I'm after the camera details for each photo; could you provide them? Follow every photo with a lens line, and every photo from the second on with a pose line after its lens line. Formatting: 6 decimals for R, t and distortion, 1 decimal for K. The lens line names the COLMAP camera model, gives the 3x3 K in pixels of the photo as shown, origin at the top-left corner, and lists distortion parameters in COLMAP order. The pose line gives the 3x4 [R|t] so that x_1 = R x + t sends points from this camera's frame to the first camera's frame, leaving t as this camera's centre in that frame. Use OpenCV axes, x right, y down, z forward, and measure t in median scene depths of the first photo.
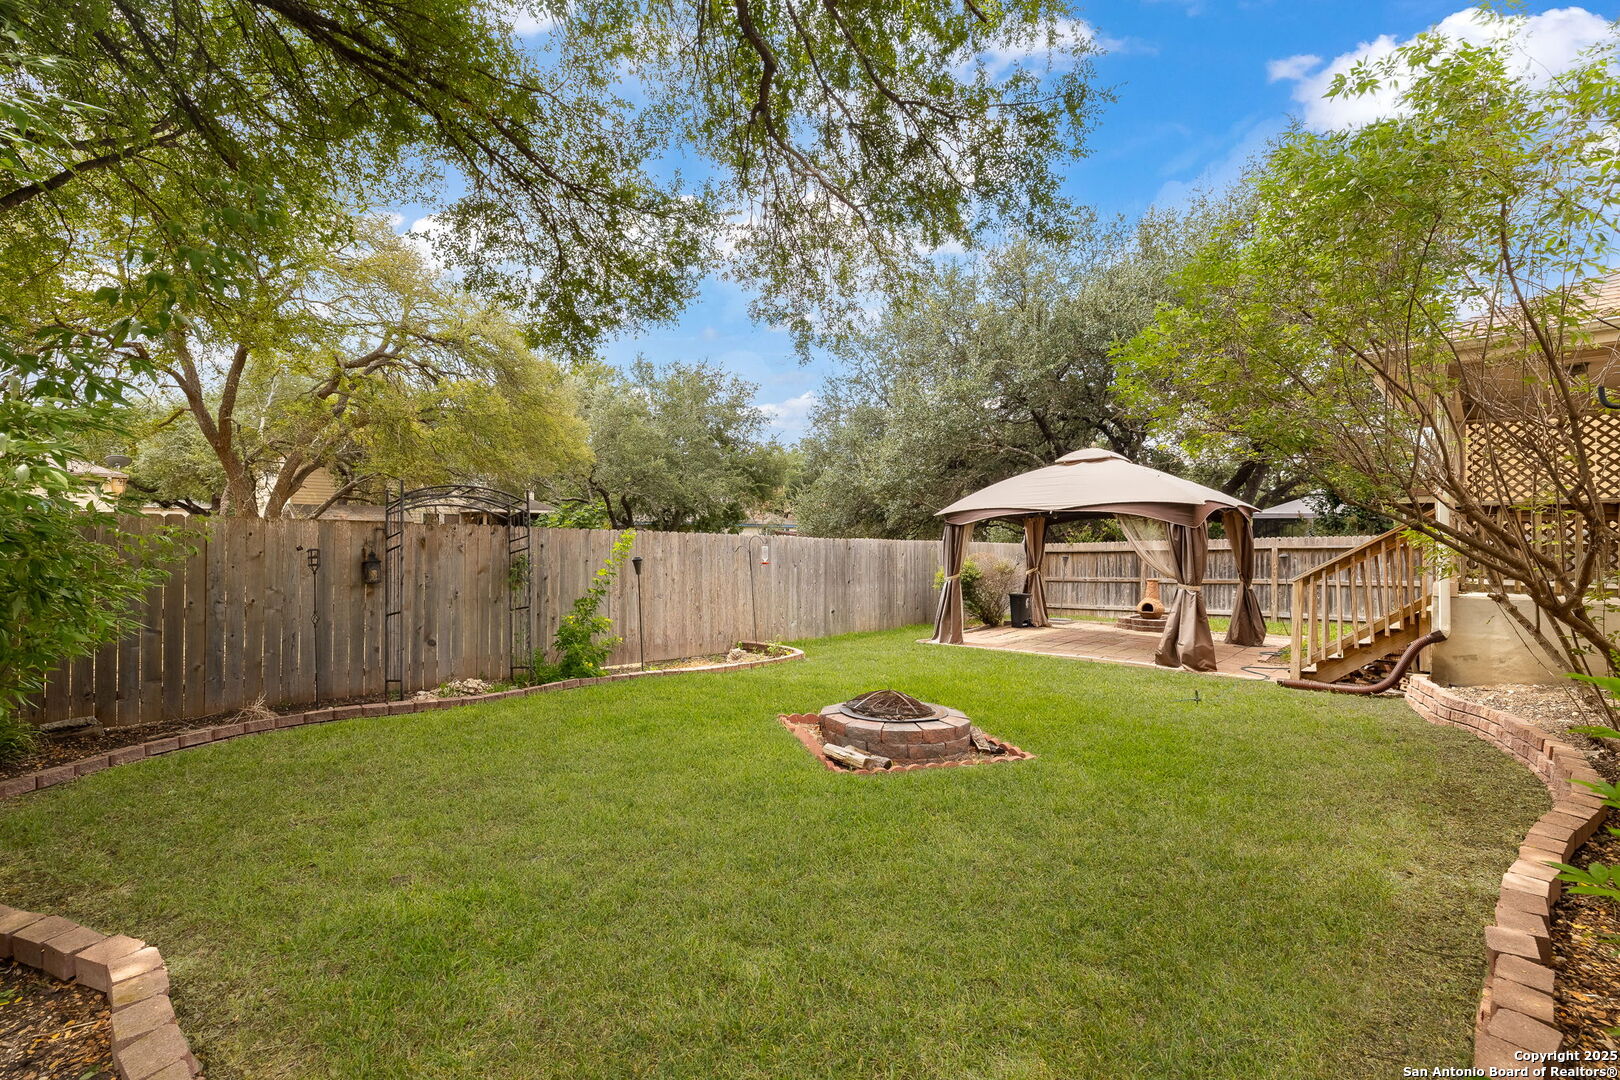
lens RADIAL K [[832.0, 0, 810.4], [0, 832.0, 537.6], [0, 0, 1]] dist [-0.001980, -0.000110]
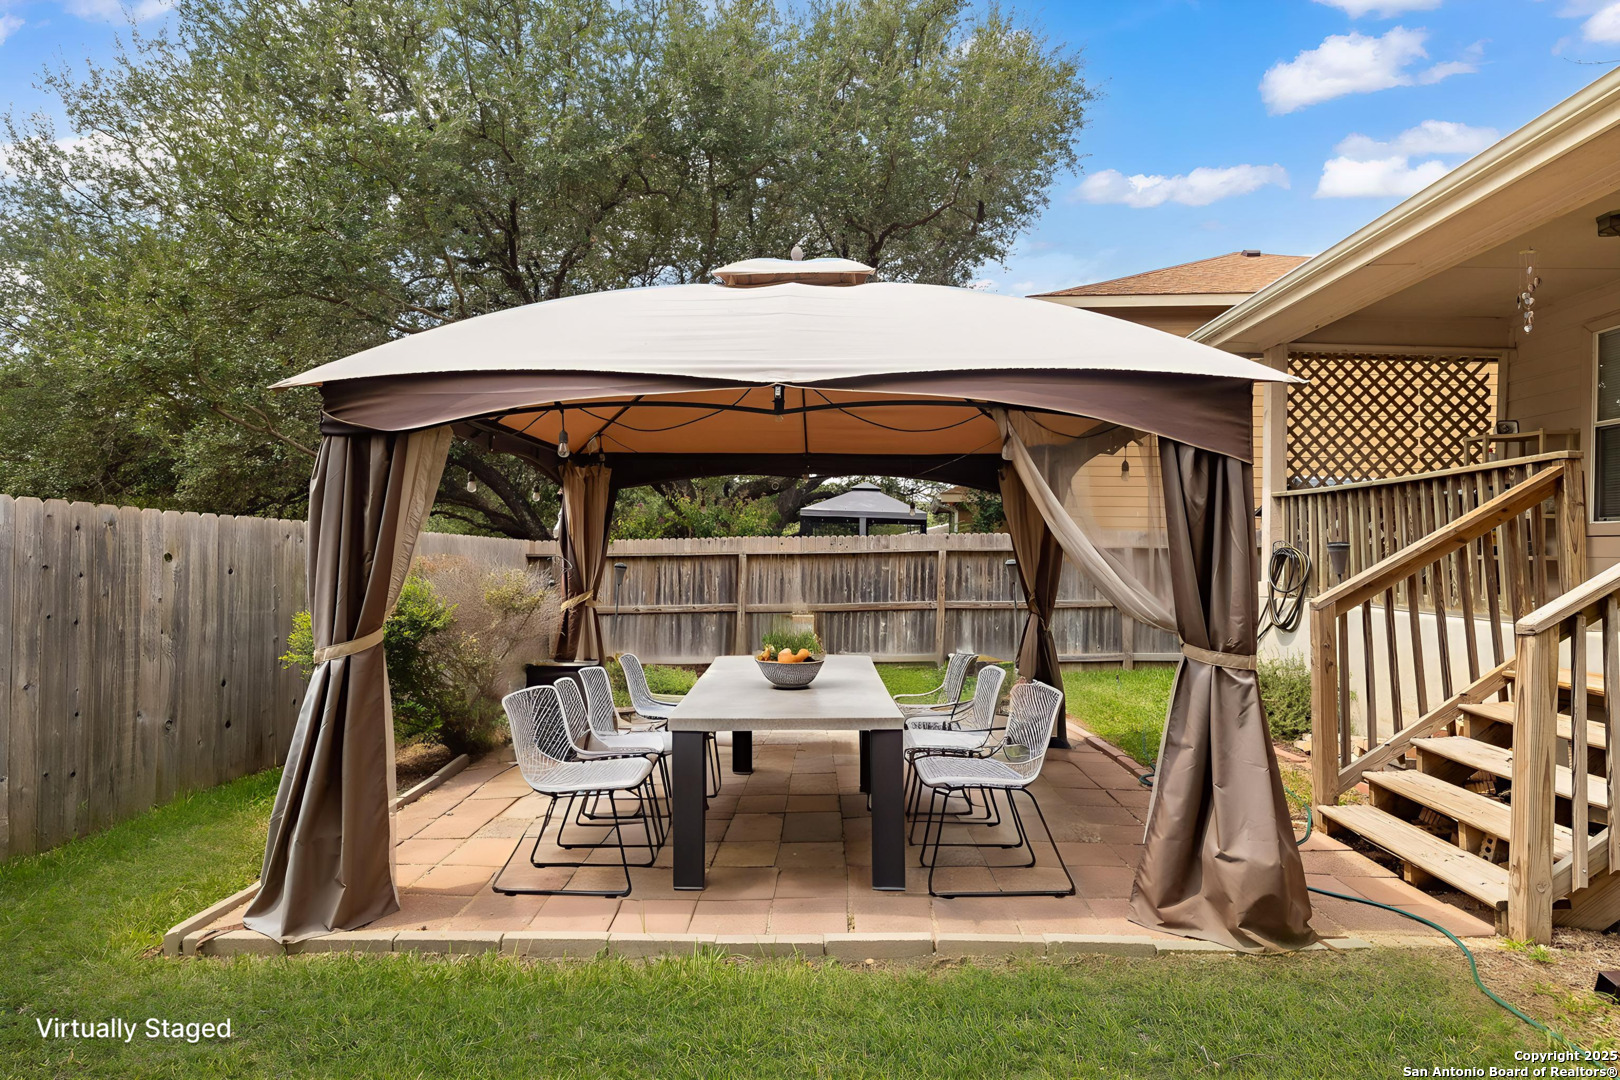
lens RADIAL K [[832.0, 0, 810.4], [0, 832.0, 537.6], [0, 0, 1]] dist [-0.001980, -0.000110]
pose [[0.782200, 0.018434, 0.622755, 0.106947], [-0.009101, 0.999794, -0.018163, 0.016416], [-0.622961, 0.008539, 0.782206, 0.627622]]
